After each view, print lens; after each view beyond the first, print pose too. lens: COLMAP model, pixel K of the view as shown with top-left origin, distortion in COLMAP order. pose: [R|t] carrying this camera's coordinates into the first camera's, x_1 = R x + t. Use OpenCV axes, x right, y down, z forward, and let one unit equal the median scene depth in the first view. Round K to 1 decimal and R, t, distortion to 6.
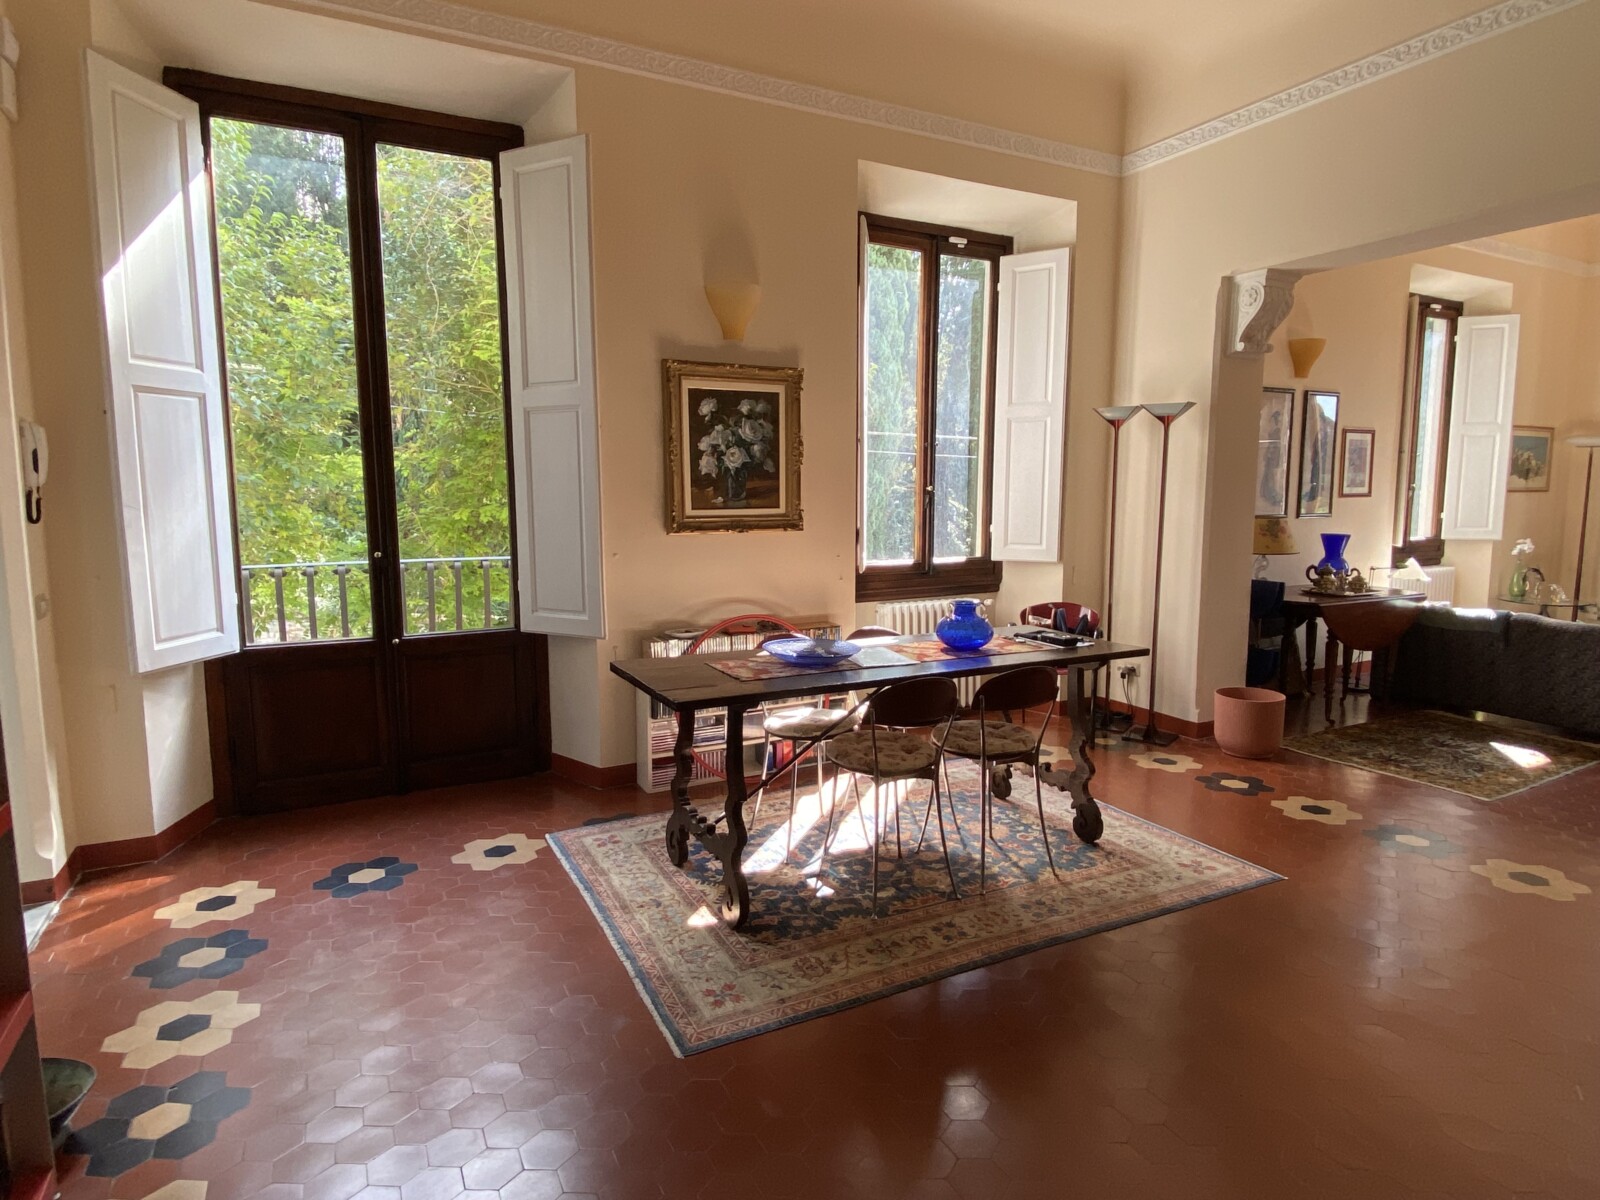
lens RADIAL K [[880.2, 0, 799.1], [0, 880.2, 603.2], [0, 0, 1]] dist [0.006539, -0.019609]
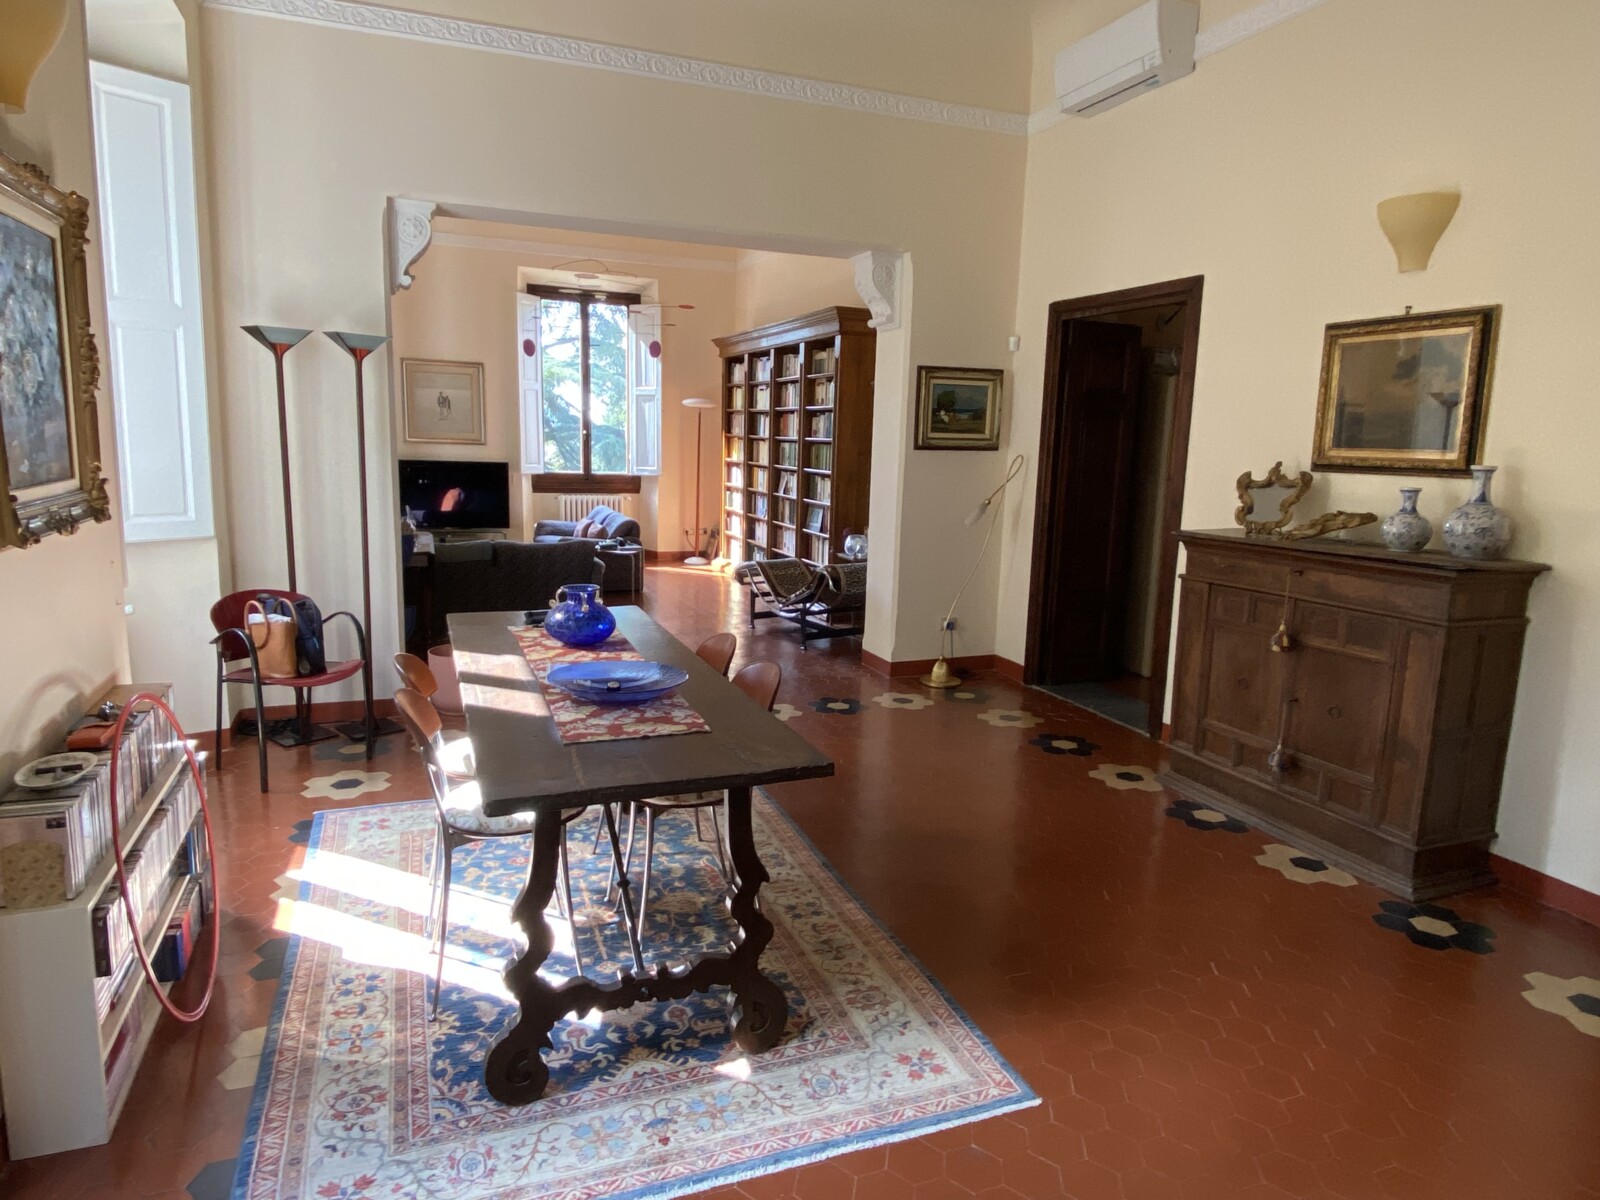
lens RADIAL K [[937.6, 0, 793.4], [0, 937.6, 588.9], [0, 0, 1]] dist [0.014998, -0.019527]
pose [[0.108699, -0.150016, 0.982690, -0.380884], [0.084691, 0.986351, 0.141207, -0.064769], [-0.990461, 0.067876, 0.119920, 0.396908]]
